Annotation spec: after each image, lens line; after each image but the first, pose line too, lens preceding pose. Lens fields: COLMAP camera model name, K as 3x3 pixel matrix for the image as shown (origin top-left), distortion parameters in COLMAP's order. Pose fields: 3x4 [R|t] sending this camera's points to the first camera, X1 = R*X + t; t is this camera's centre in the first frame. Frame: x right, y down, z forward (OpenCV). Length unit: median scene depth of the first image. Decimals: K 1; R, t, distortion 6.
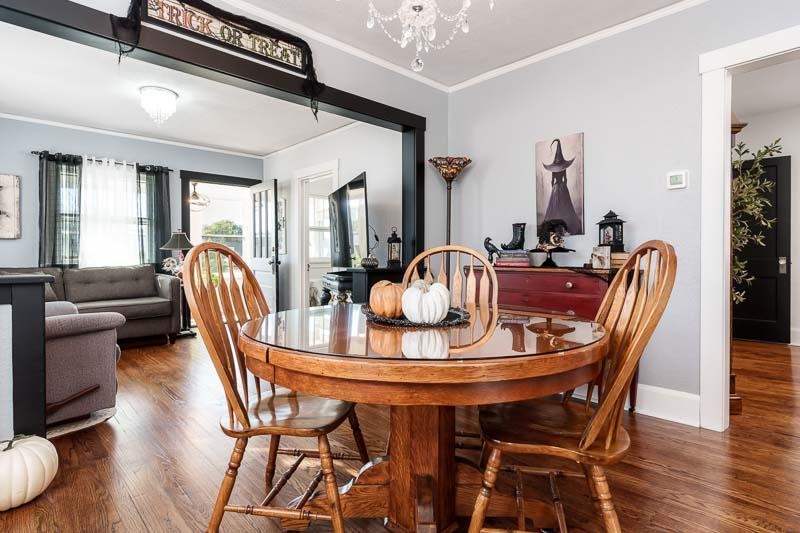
lens RADIAL K [[423.8, 0, 396.0], [0, 423.8, 260.5], [0, 0, 1]] dist [-0.011693, 0.005387]
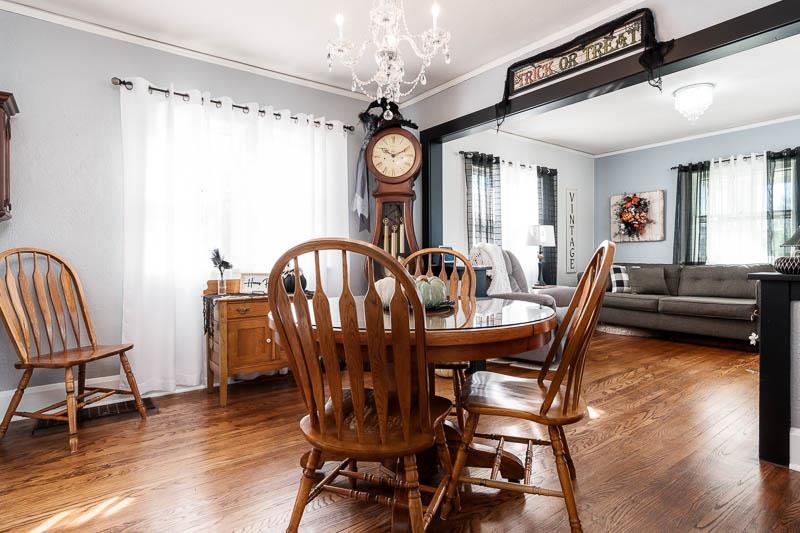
lens RADIAL K [[423.8, 0, 401.4], [0, 423.8, 265.7], [0, 0, 1]] dist [-0.011693, 0.005387]
pose [[-0.123085, 0.030199, -0.991937, 0.628435], [-0.010315, 0.999444, 0.031707, -0.011180], [0.992343, 0.014135, -0.122705, 0.542064]]
